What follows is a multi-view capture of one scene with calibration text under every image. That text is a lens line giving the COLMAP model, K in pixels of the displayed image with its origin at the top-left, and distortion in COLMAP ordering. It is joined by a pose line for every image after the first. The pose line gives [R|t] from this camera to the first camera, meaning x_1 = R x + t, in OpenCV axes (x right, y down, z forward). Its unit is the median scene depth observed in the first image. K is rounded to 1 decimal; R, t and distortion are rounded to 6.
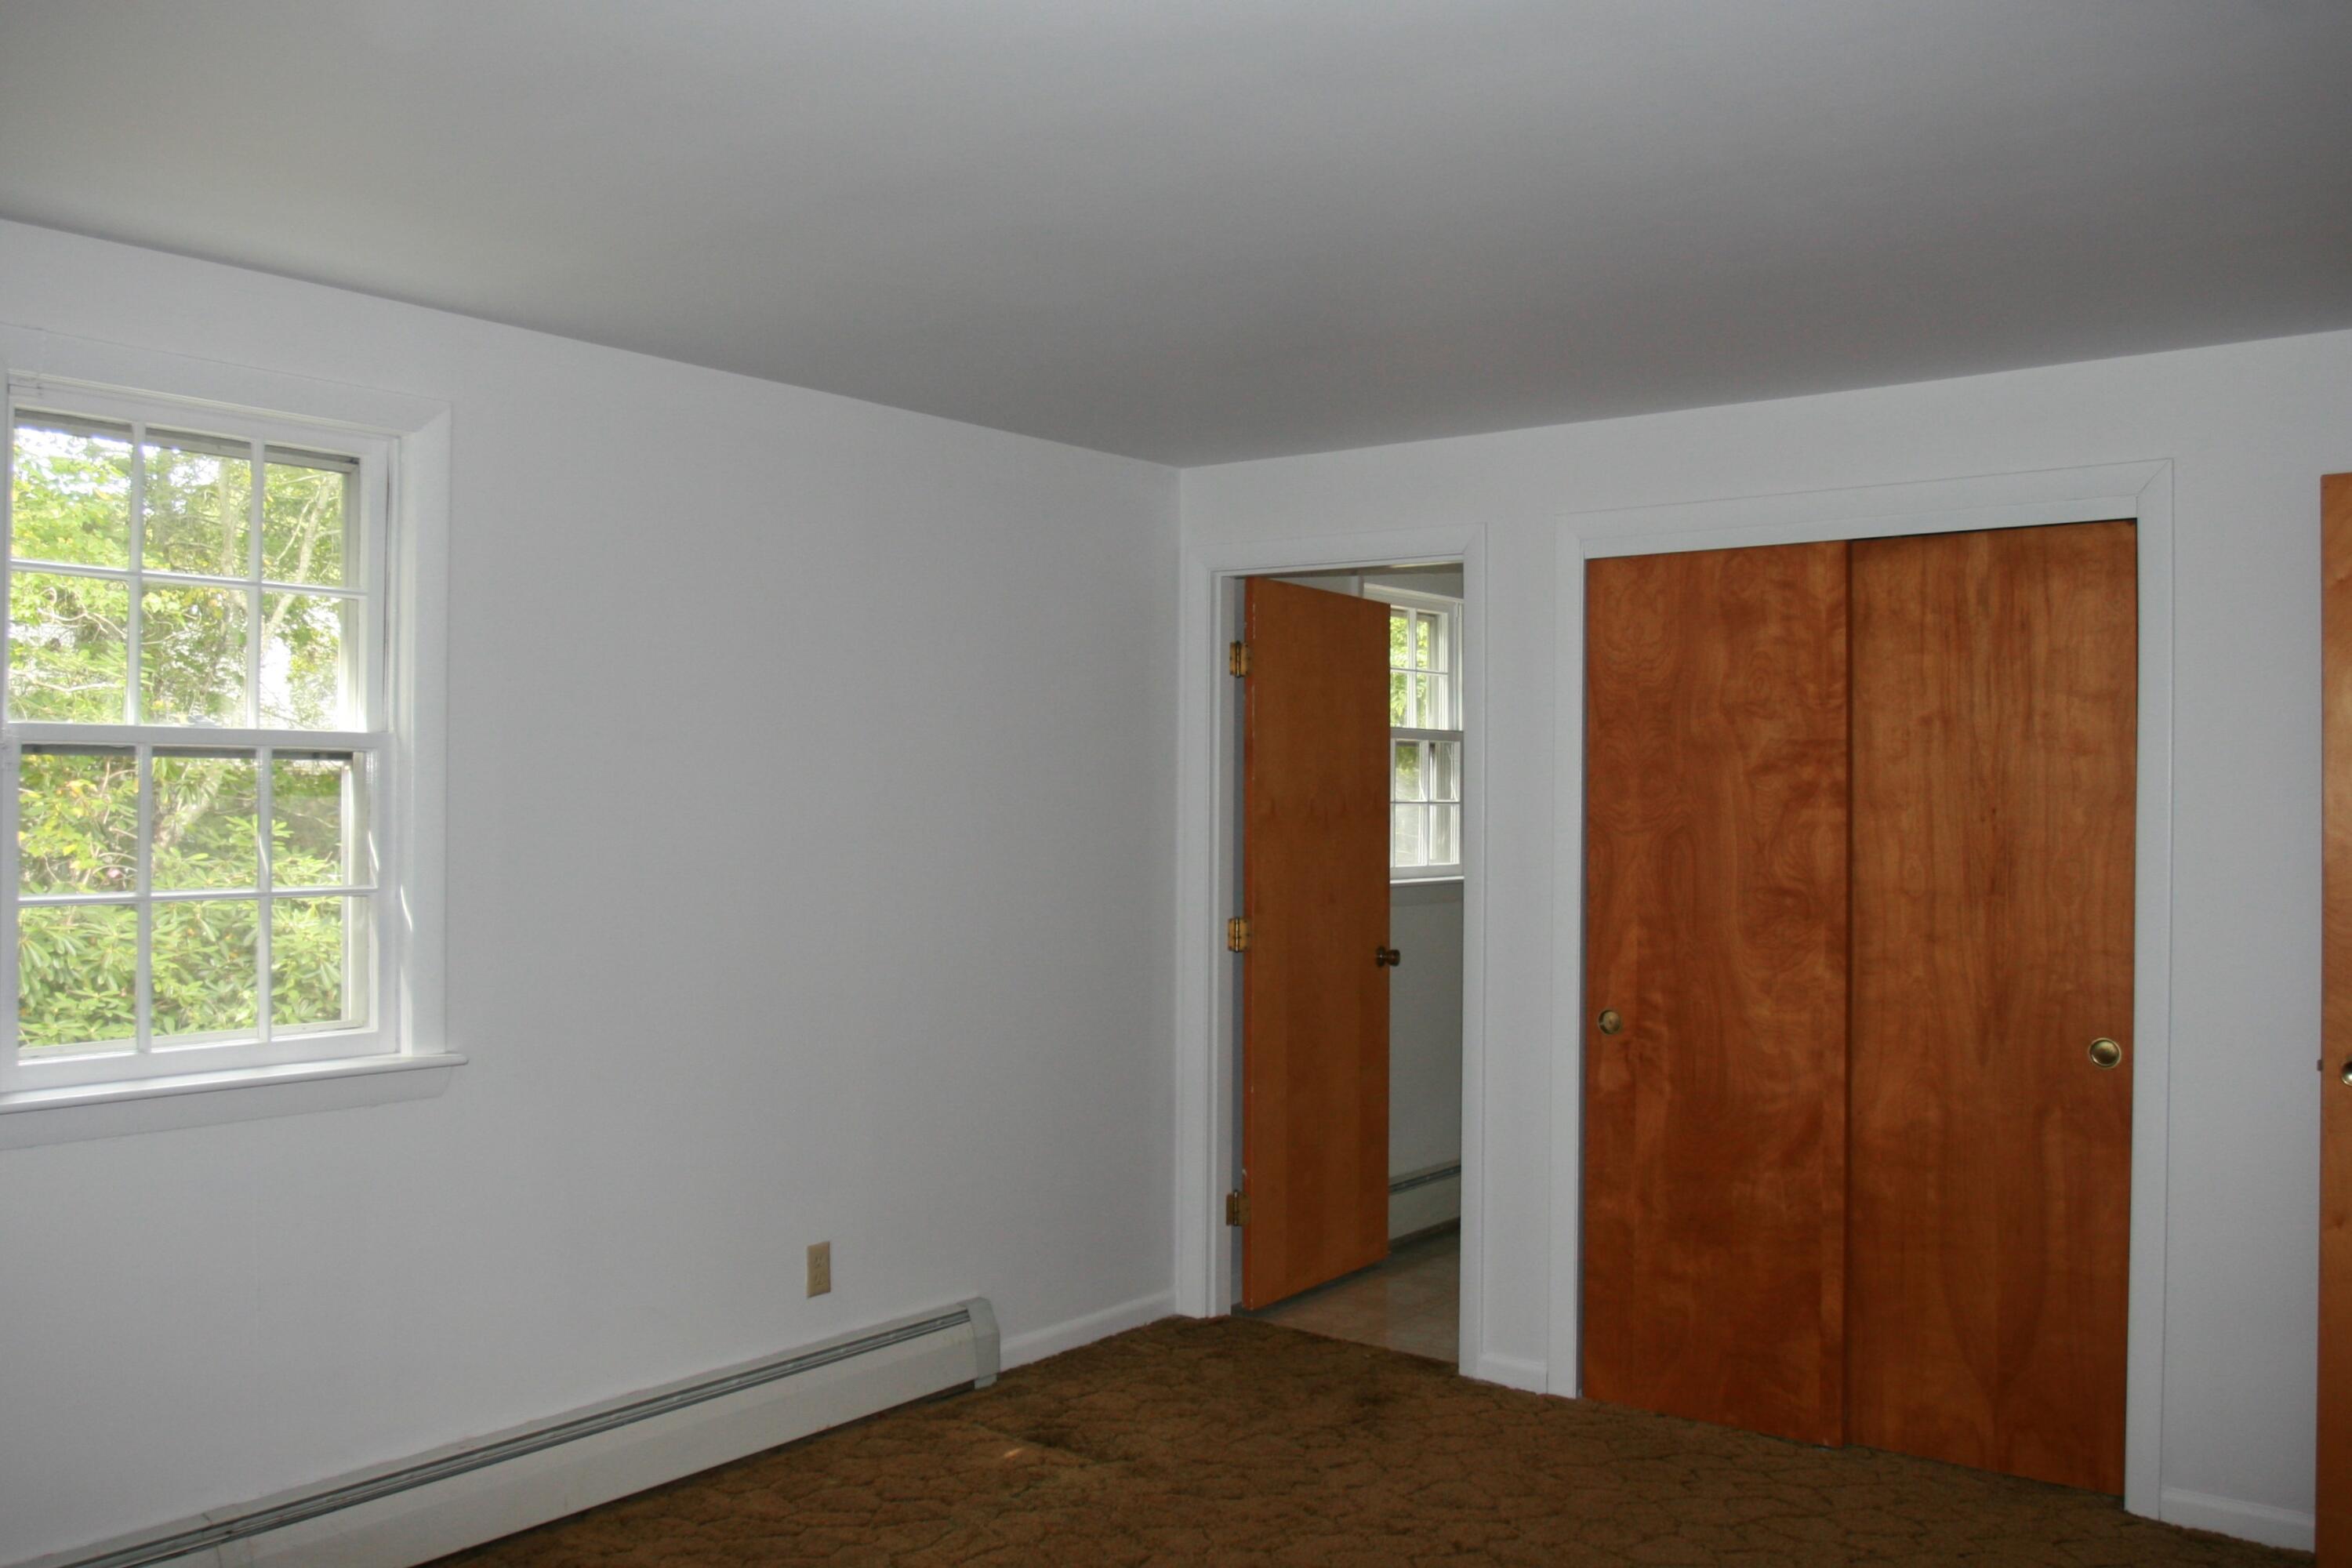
lens RADIAL K [[1826.3, 0, 1145.4], [0, 1826.3, 791.0], [0, 0, 1]] dist [-0.079905, 0.051139]
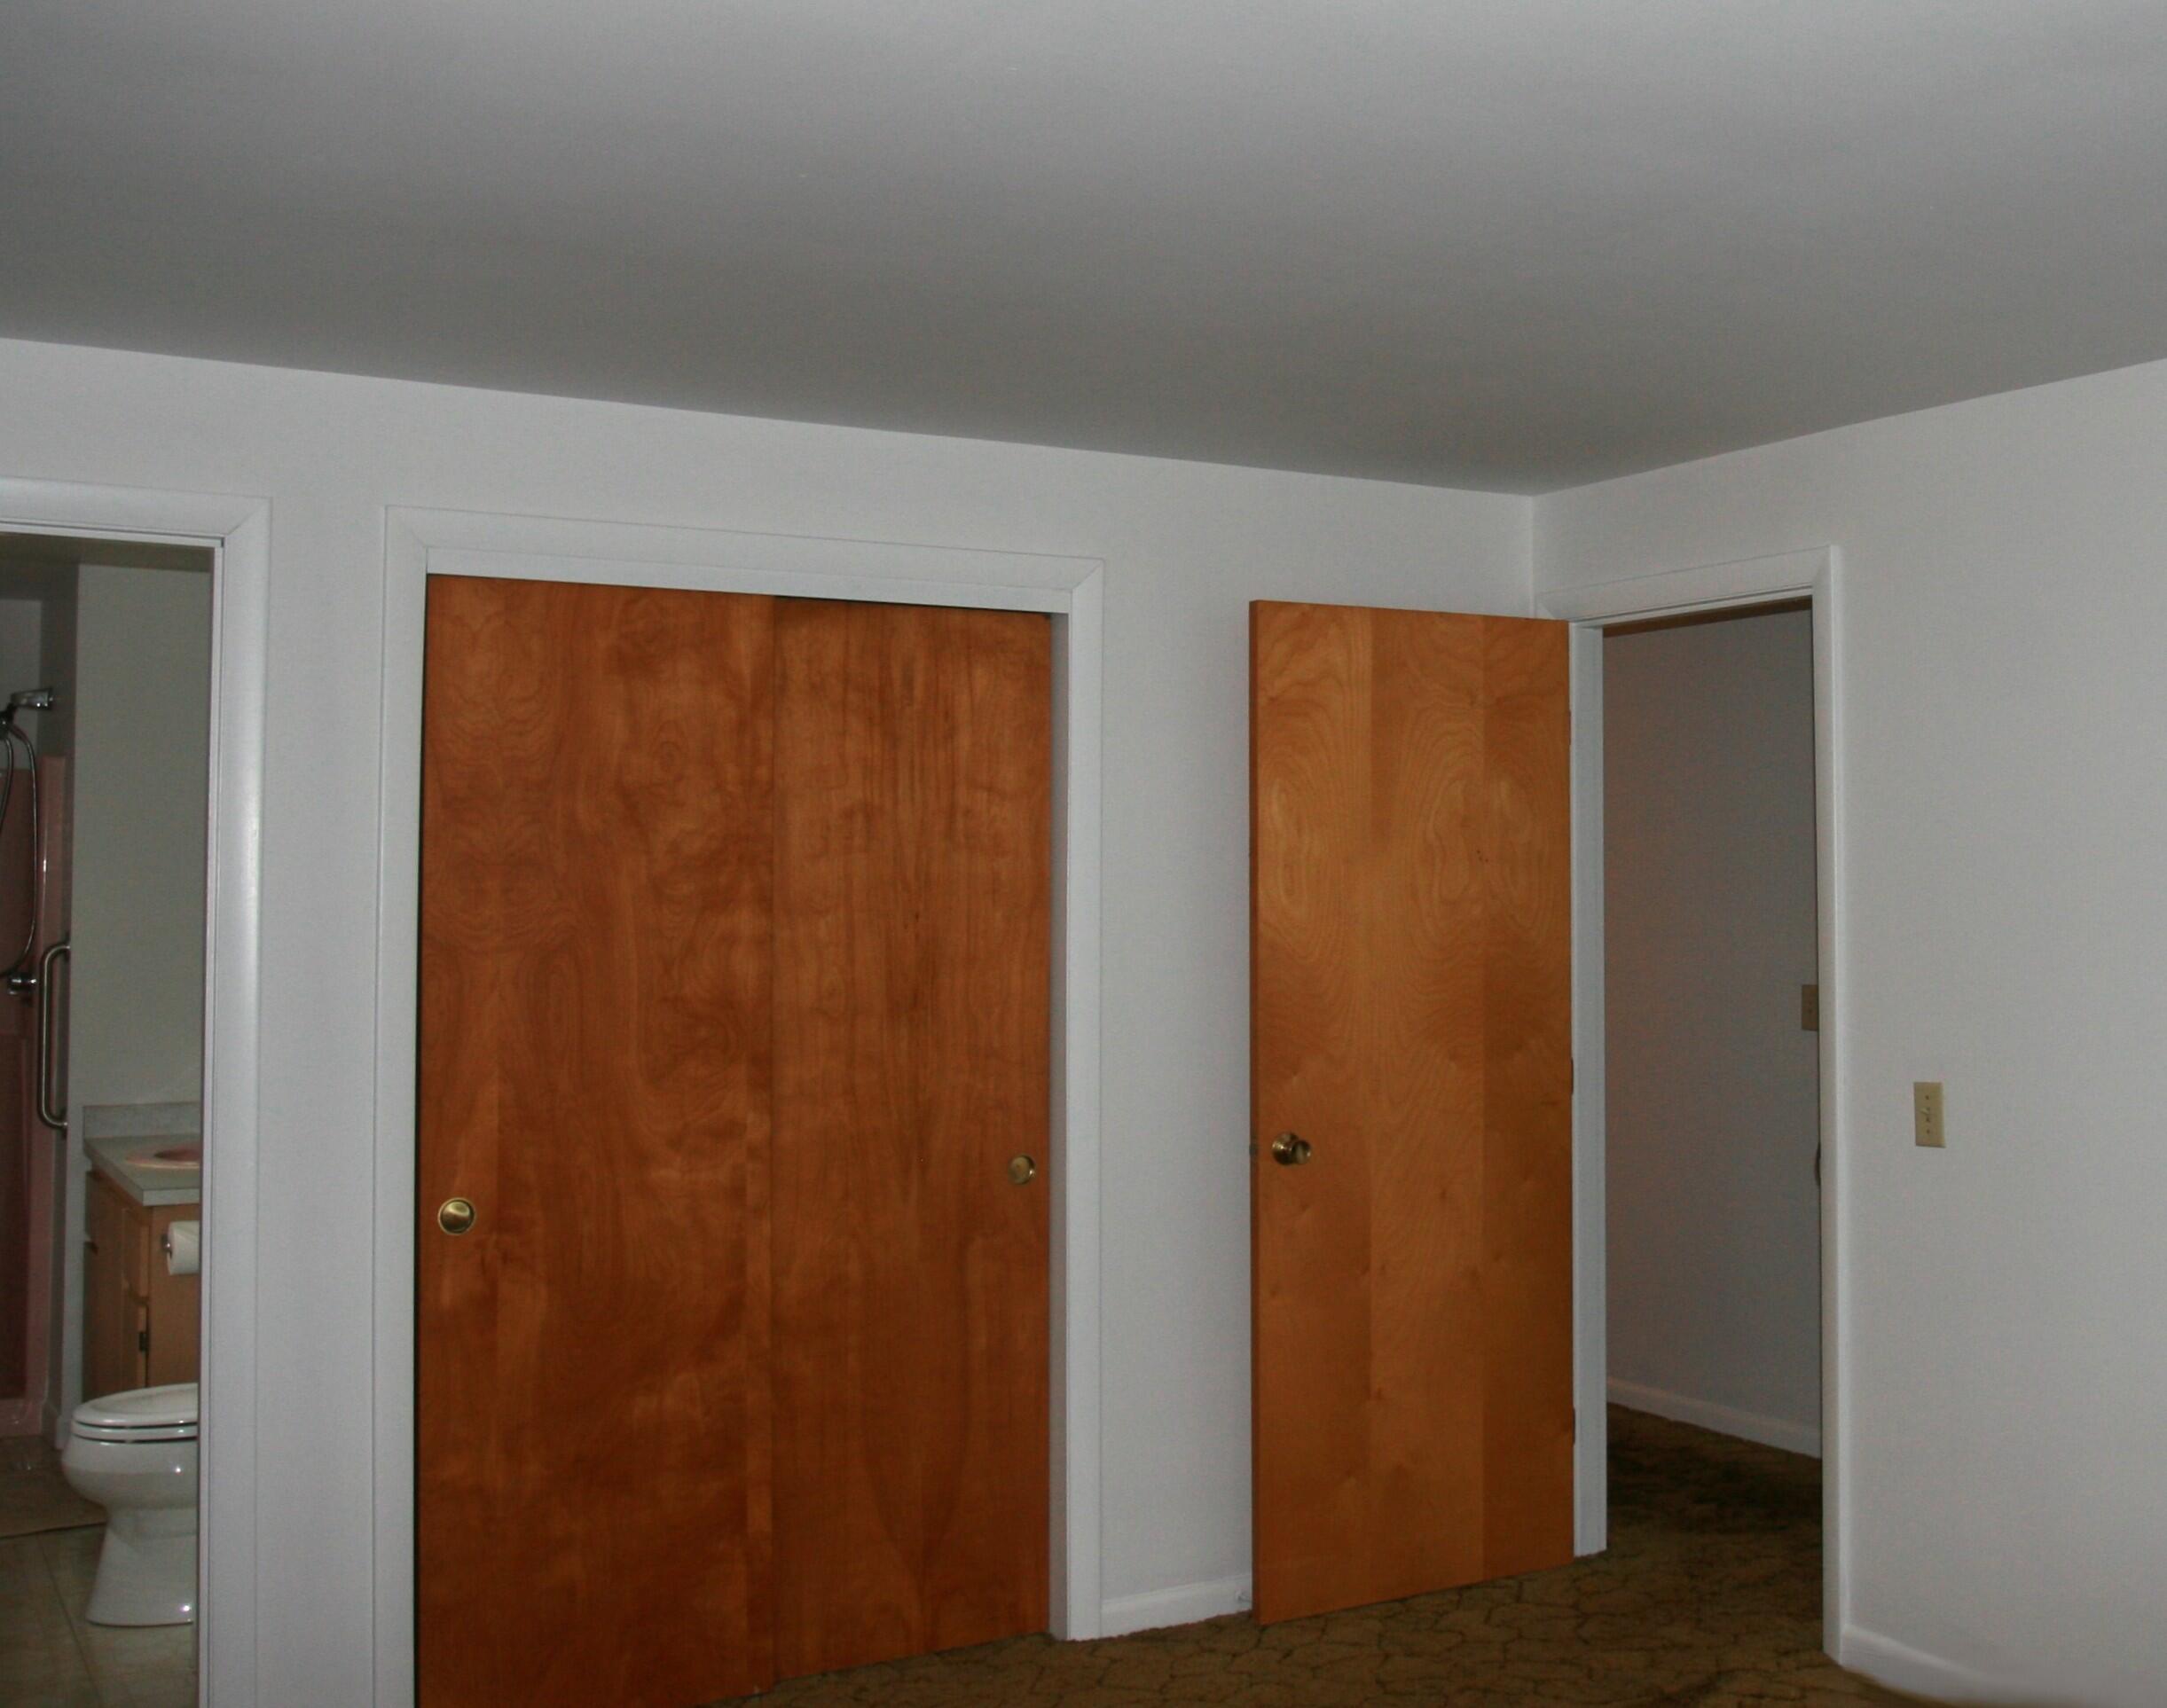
lens RADIAL K [[2326.7, 0, 1083.5], [0, 2326.7, 854.0], [0, 0, 1]] dist [-0.035105, 0.001015]
pose [[0.384899, 0.018122, 0.922781, -0.557452], [0.009442, 0.999678, -0.023570, 0.007791], [-0.922911, 0.017785, 0.384603, 0.458572]]
